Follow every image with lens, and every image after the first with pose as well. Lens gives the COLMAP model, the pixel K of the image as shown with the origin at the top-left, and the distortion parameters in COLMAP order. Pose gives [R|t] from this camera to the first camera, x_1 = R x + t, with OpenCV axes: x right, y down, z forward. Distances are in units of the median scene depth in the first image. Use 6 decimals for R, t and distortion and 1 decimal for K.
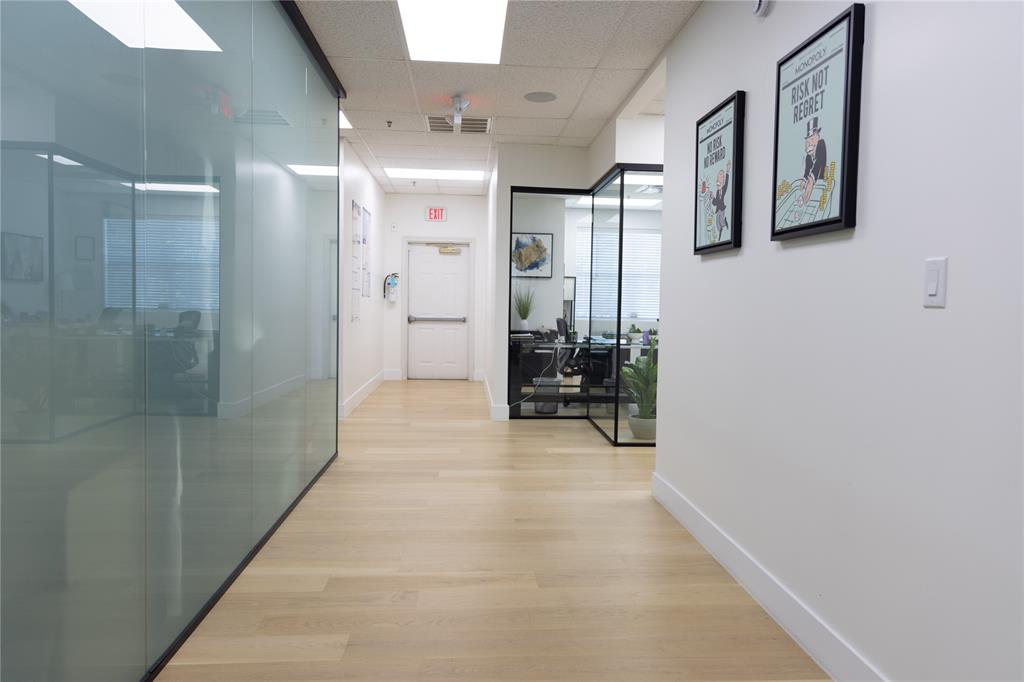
lens RADIAL K [[696.6, 0, 512.5], [0, 696.6, 341.0], [0, 0, 1]] dist [0.006847, 0.000044]
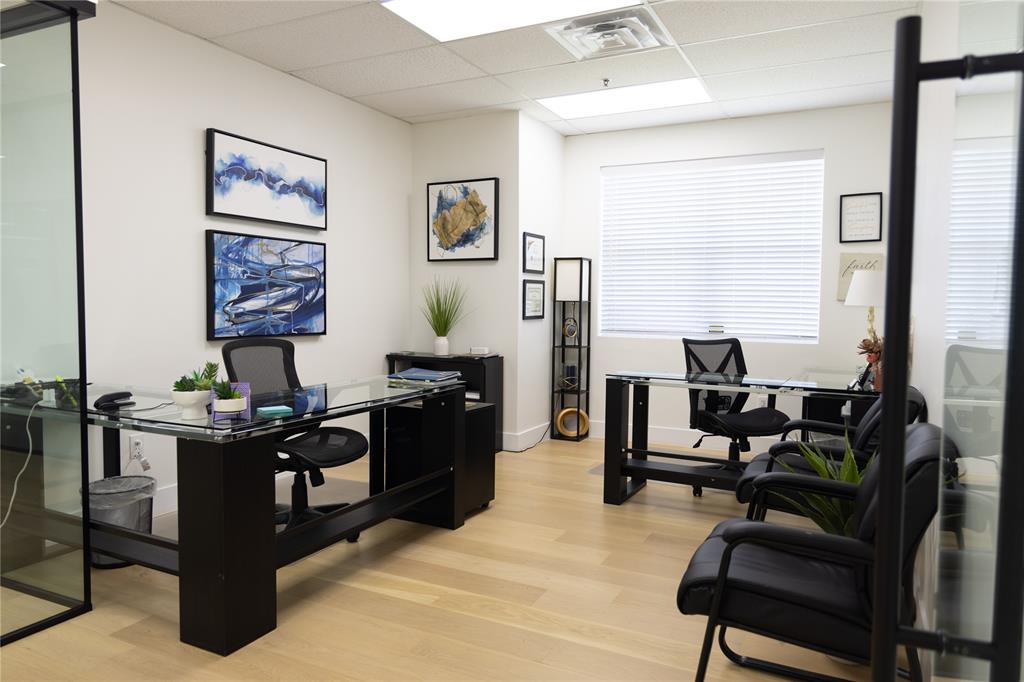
lens RADIAL K [[696.6, 0, 508.9], [0, 696.6, 342.6], [0, 0, 1]] dist [0.006847, 0.000044]
pose [[0.857372, 0.021458, -0.514250, 0.345963], [-0.022610, 0.999736, 0.004021, -0.029312], [0.514201, 0.008179, 0.857631, 0.545289]]
